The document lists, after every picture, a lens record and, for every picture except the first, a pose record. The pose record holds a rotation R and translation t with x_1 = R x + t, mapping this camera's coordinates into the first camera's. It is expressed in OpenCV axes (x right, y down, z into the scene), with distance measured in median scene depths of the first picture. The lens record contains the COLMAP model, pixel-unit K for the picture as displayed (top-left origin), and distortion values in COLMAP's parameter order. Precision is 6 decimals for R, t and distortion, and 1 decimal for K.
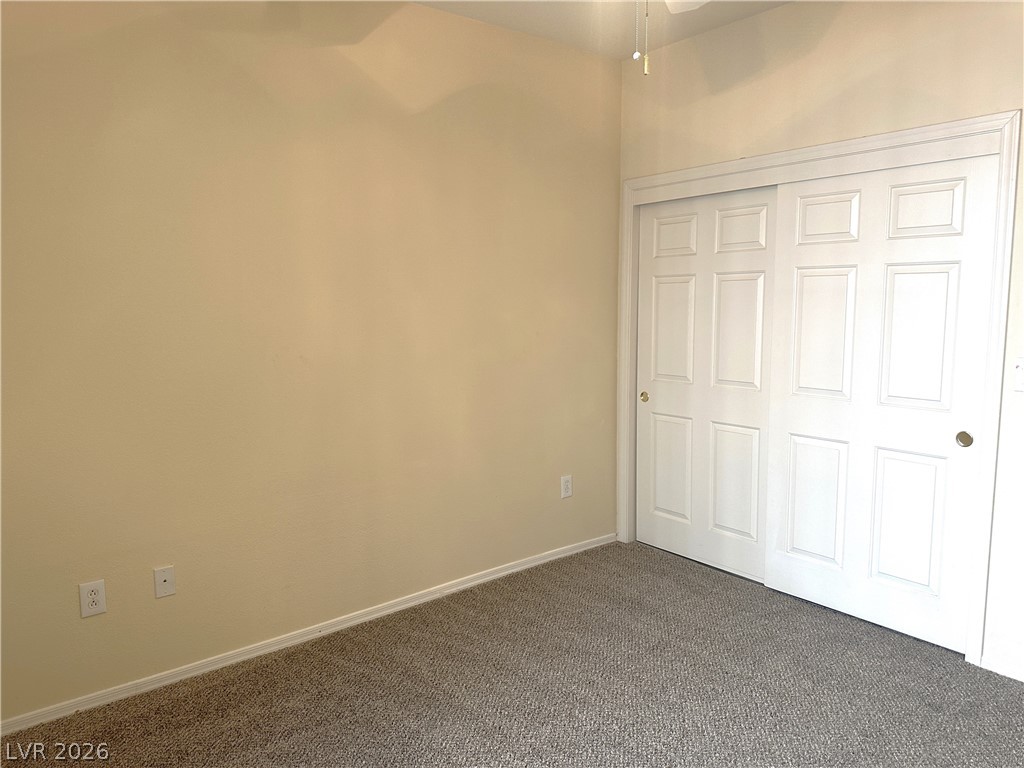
lens RADIAL K [[720.0, 0, 514.9], [0, 720.0, 386.0], [0, 0, 1]] dist [0.055674, -0.059874]
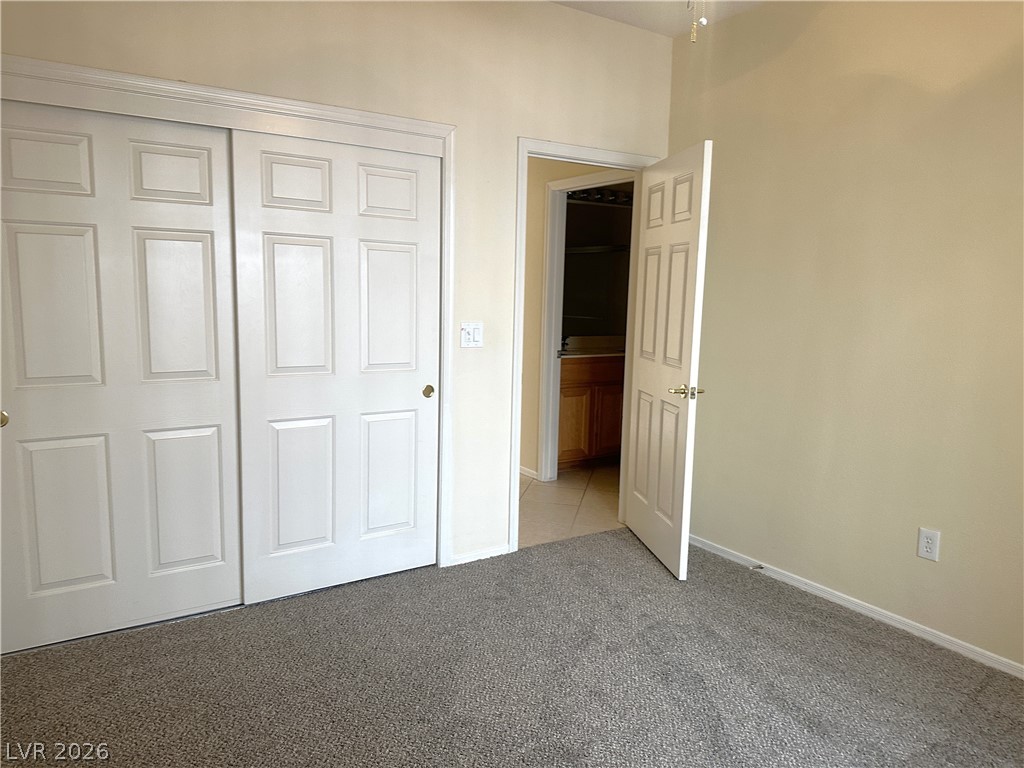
lens RADIAL K [[720.0, 0, 515.0], [0, 720.0, 380.9], [0, 0, 1]] dist [0.055674, -0.059874]
pose [[0.099612, -0.129589, 0.986552, -0.442753], [0.087724, 0.988766, 0.121022, -0.061750], [-0.991152, 0.074489, 0.109861, 0.584125]]
